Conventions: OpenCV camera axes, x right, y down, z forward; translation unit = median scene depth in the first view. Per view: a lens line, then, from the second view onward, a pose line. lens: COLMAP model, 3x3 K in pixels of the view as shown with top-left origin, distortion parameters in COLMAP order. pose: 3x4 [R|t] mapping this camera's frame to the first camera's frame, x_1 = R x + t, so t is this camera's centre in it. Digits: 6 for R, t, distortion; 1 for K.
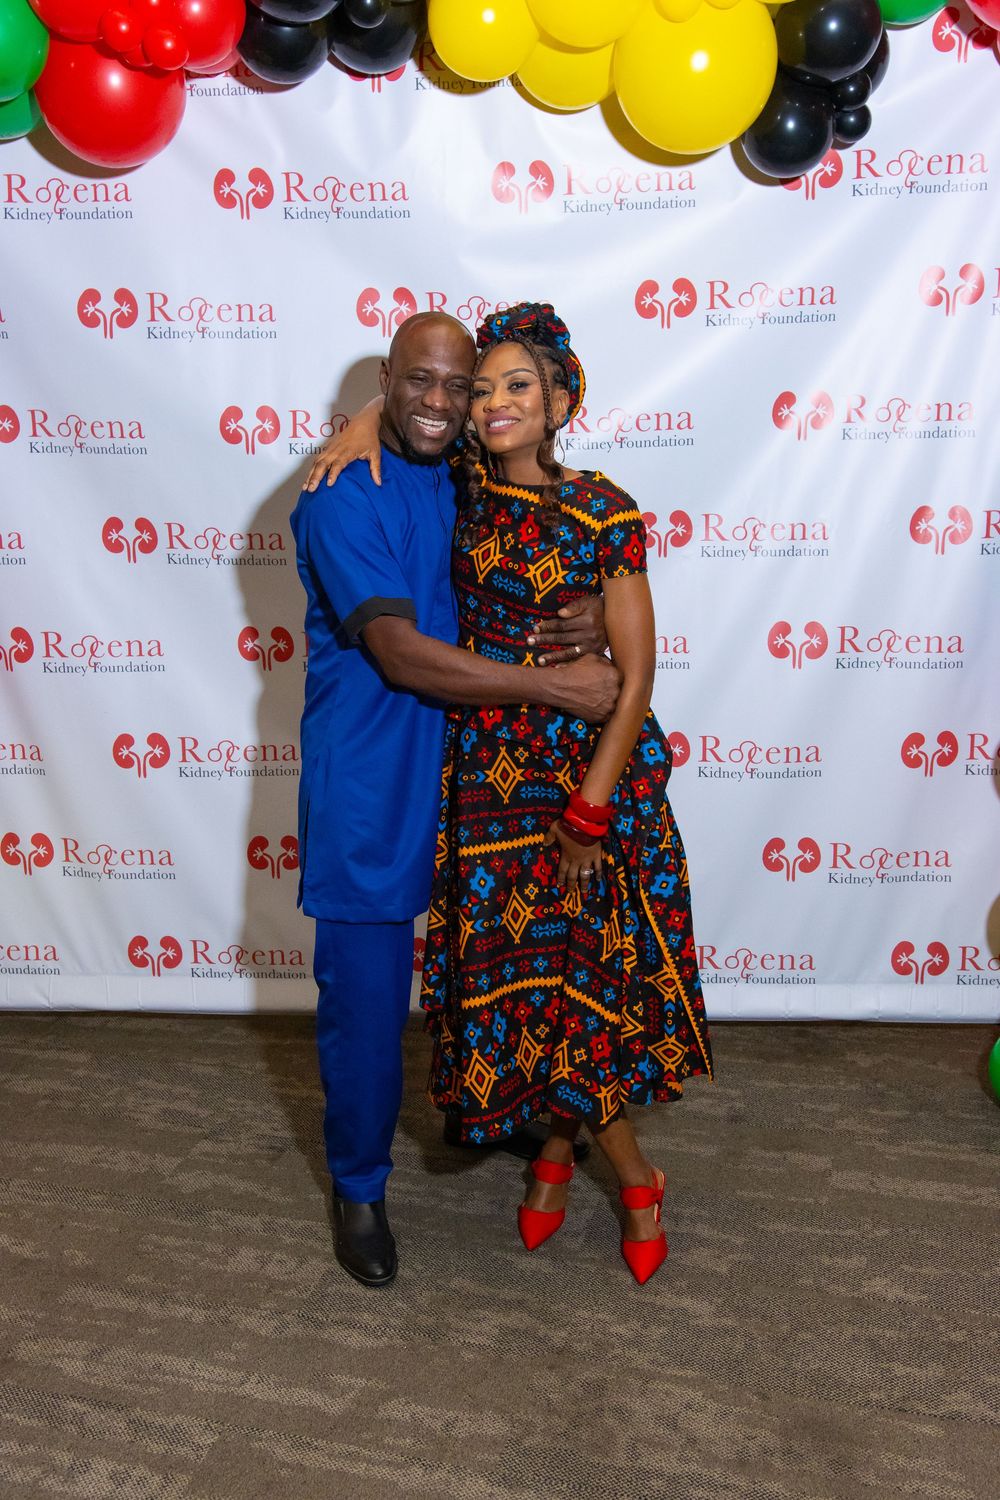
lens RADIAL K [[1607.1, 0, 498.4], [0, 1607.1, 747.0], [0, 0, 1]] dist [-0.024589, 0.084176]
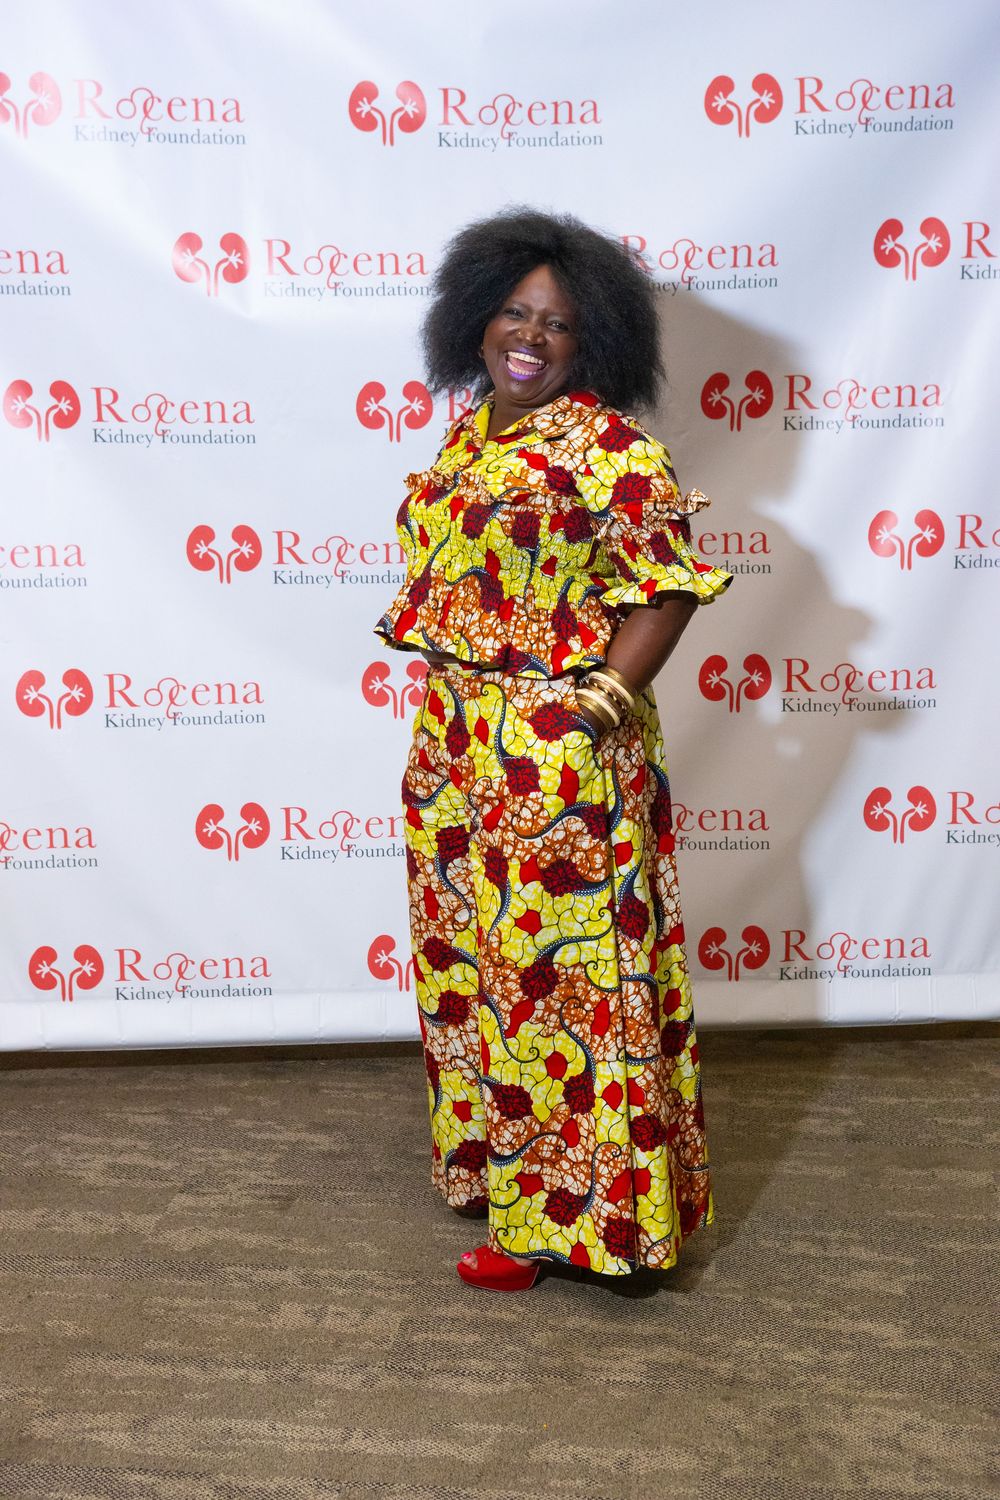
lens RADIAL K [[2373.0, 0, 500.0], [0, 2373.0, 750.0], [0, 0, 1]] dist [0.106645, 0.101192]
pose [[0.990085, -0.021214, 0.138858, -0.193324], [0.026615, 0.998955, -0.037153, 0.085275], [-0.137924, 0.040481, 0.989615, -0.145982]]
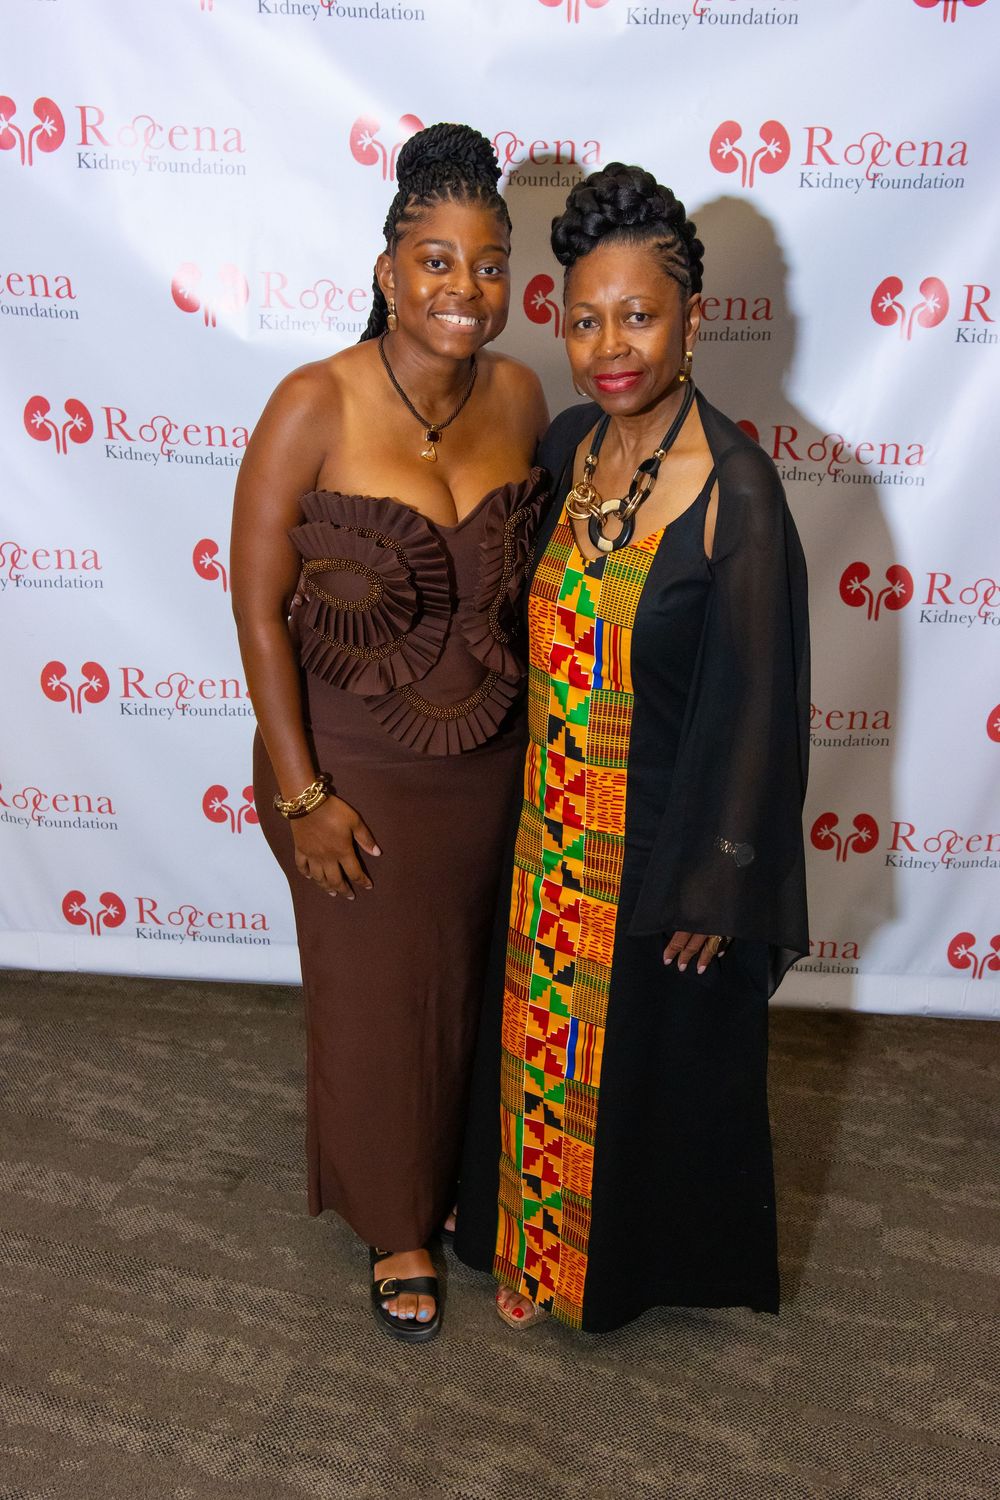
lens RADIAL K [[1495.4, 0, 500.0], [0, 1495.4, 750.0], [0, 0, 1]] dist [-0.035582, 0.055178]
pose [[0.998760, 0.033358, 0.036967, -0.034519], [-0.038825, 0.986561, 0.158716, -0.105581], [-0.031176, -0.159954, 0.986632, 0.257548]]
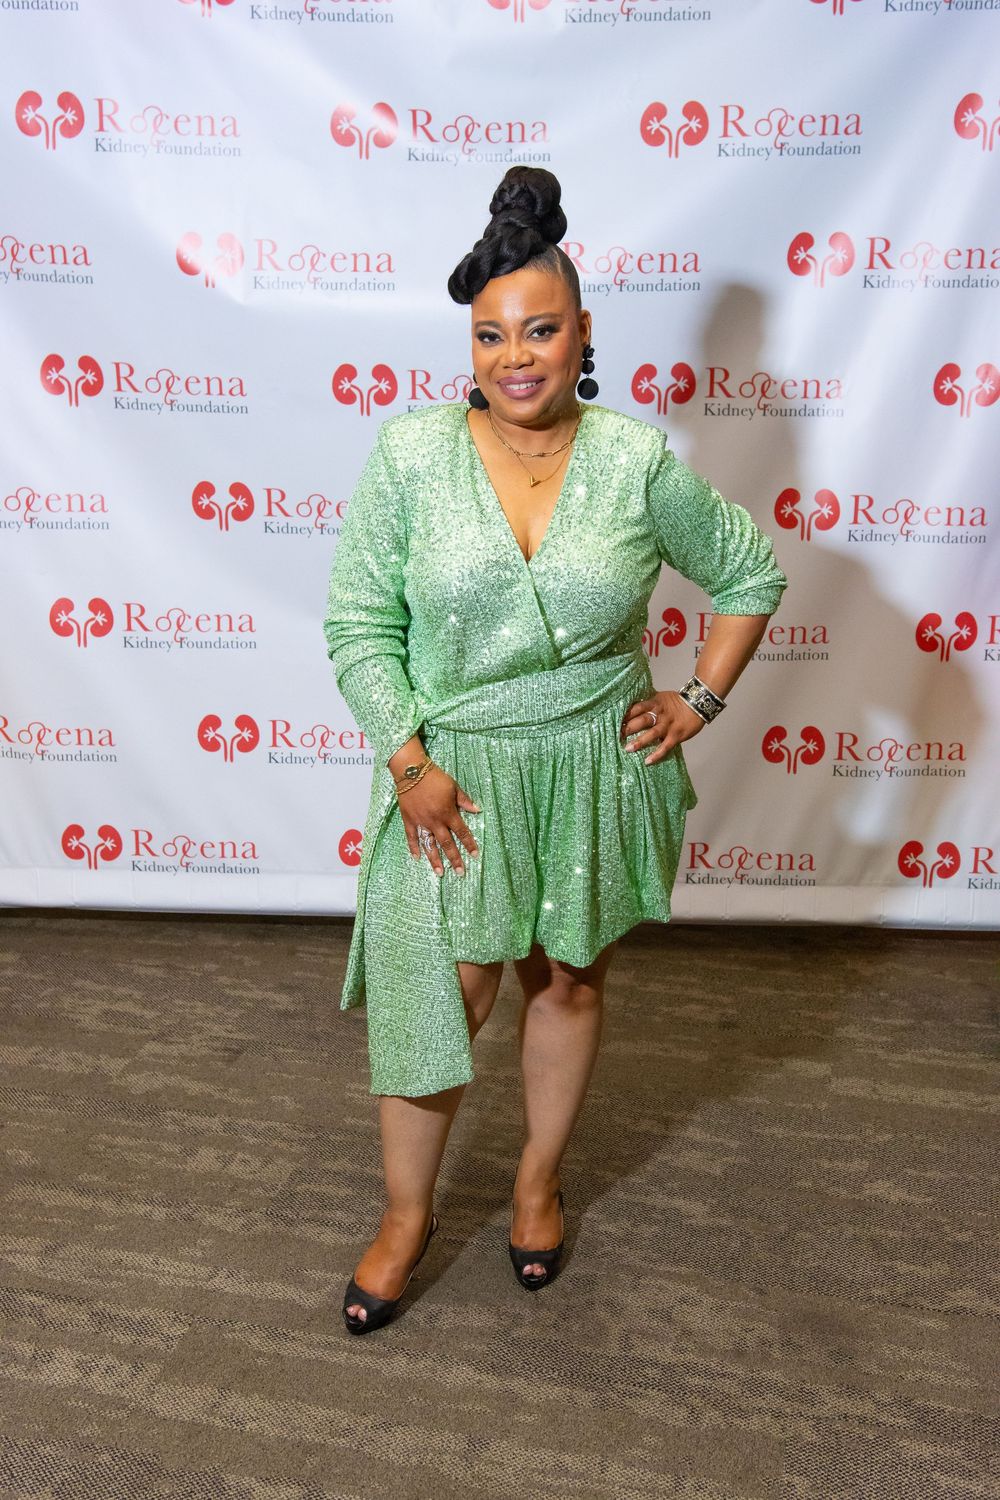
lens RADIAL K [[1885.8, 0, 502.1], [0, 1885.8, 755.0], [0, 0, 1]] dist [0.034899, 0.084756]
pose [[0.999038, 0.016461, 0.040645, -0.031412], [-0.018372, 0.998721, 0.047102, 0.027971], [-0.039817, -0.047803, 0.998063, -0.081724]]
